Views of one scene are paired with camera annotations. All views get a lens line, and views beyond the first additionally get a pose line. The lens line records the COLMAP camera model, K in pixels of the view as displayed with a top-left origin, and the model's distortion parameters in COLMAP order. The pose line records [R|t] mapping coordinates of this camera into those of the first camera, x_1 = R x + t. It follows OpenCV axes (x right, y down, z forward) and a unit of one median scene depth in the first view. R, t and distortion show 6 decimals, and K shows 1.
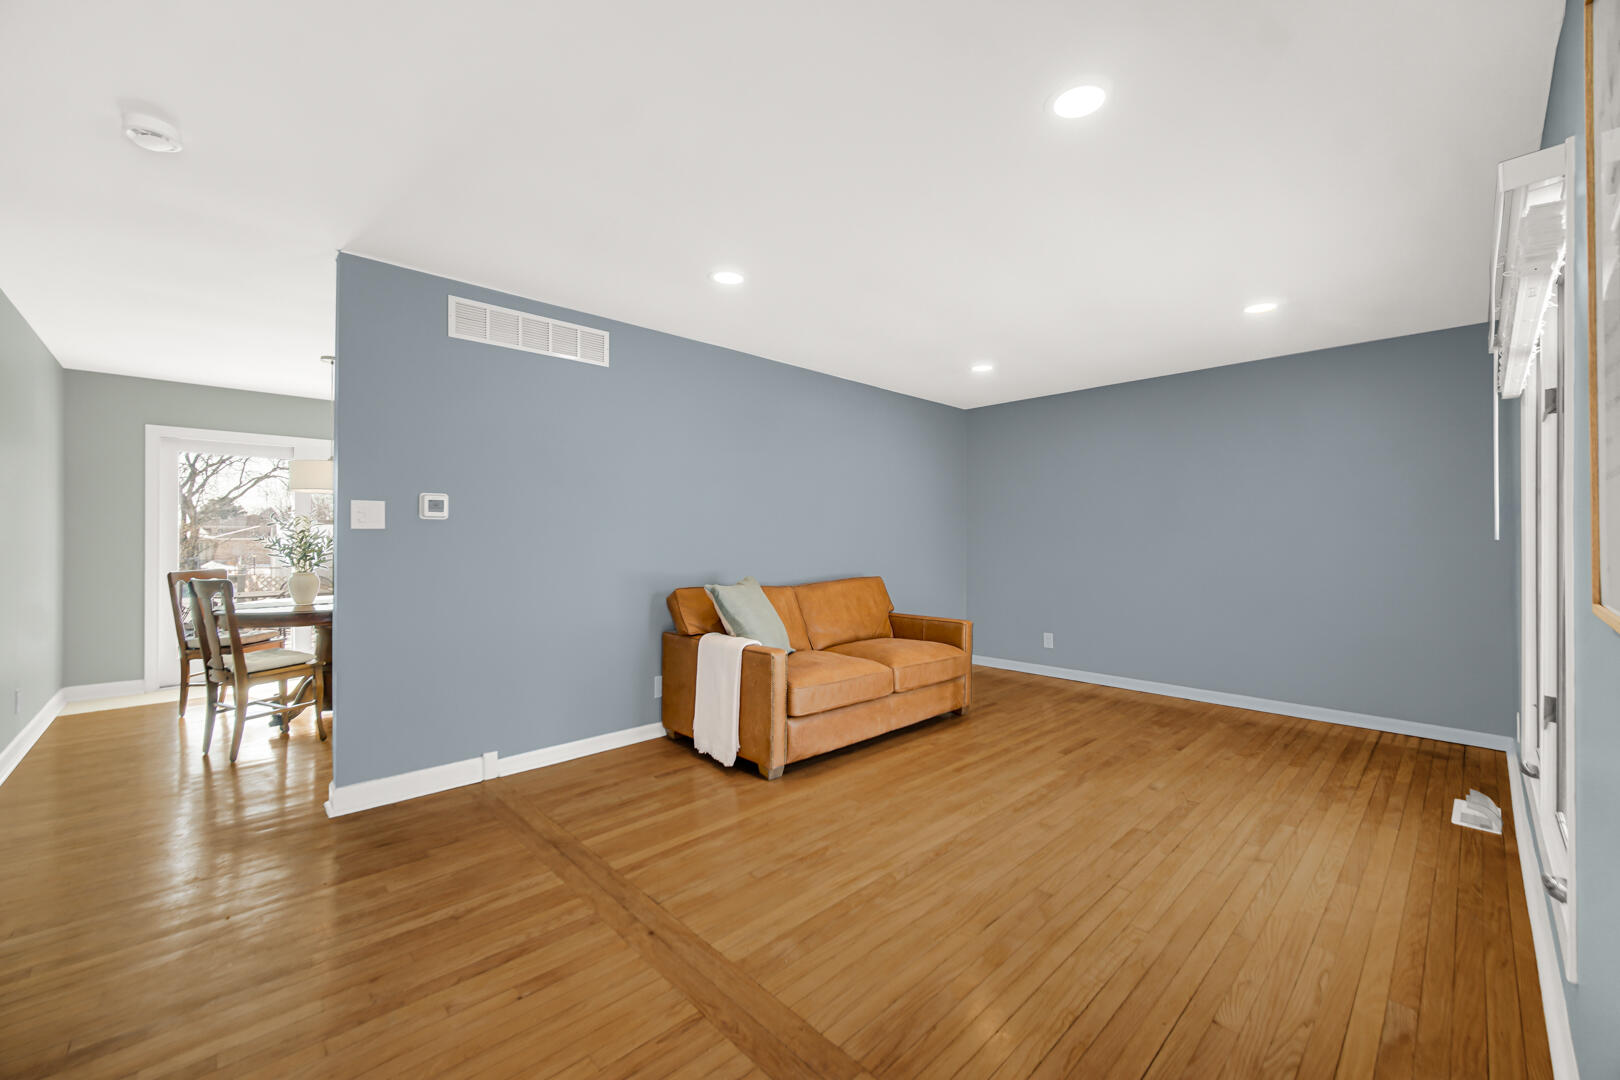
lens RADIAL K [[638.7, 0, 812.7], [0, 638.7, 538.7], [0, 0, 1]] dist [-0.001178, -0.000140]
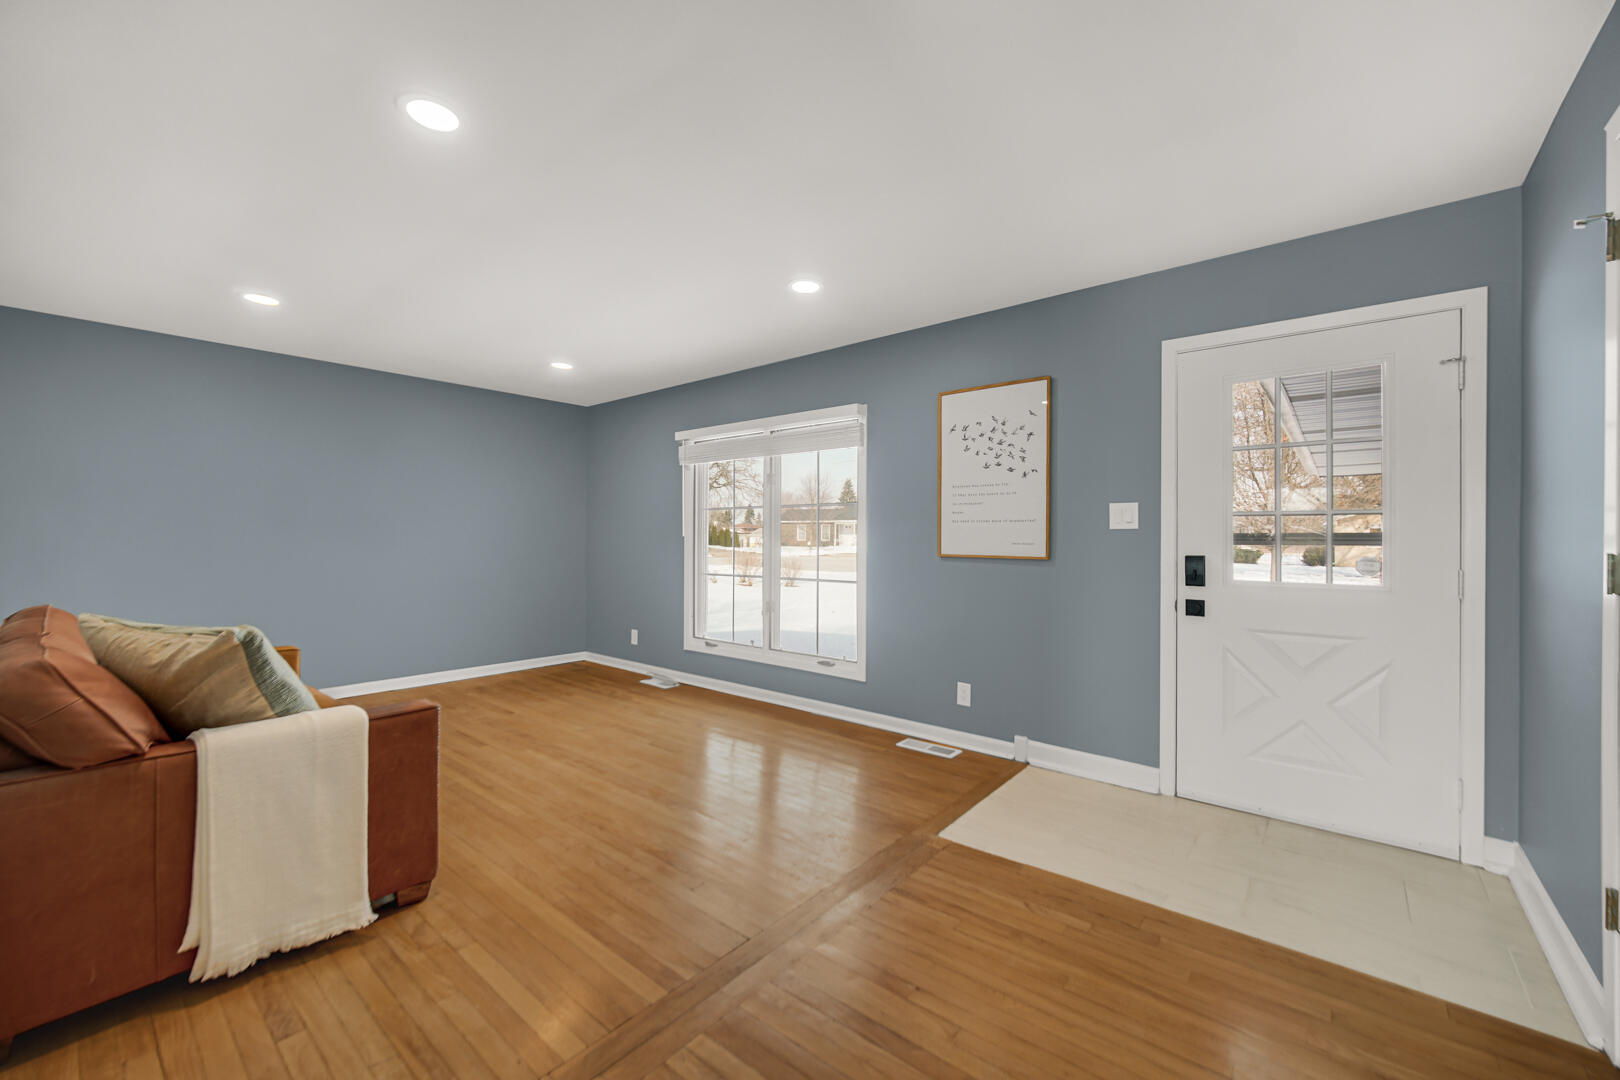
lens RADIAL K [[638.7, 0, 805.5], [0, 638.7, 540.5], [0, 0, 1]] dist [-0.001178, -0.000140]
pose [[-0.101135, -0.008032, 0.994840, -0.810739], [-0.001248, 0.999968, 0.007946, 0.002328], [-0.994872, -0.000438, -0.101141, 0.720742]]
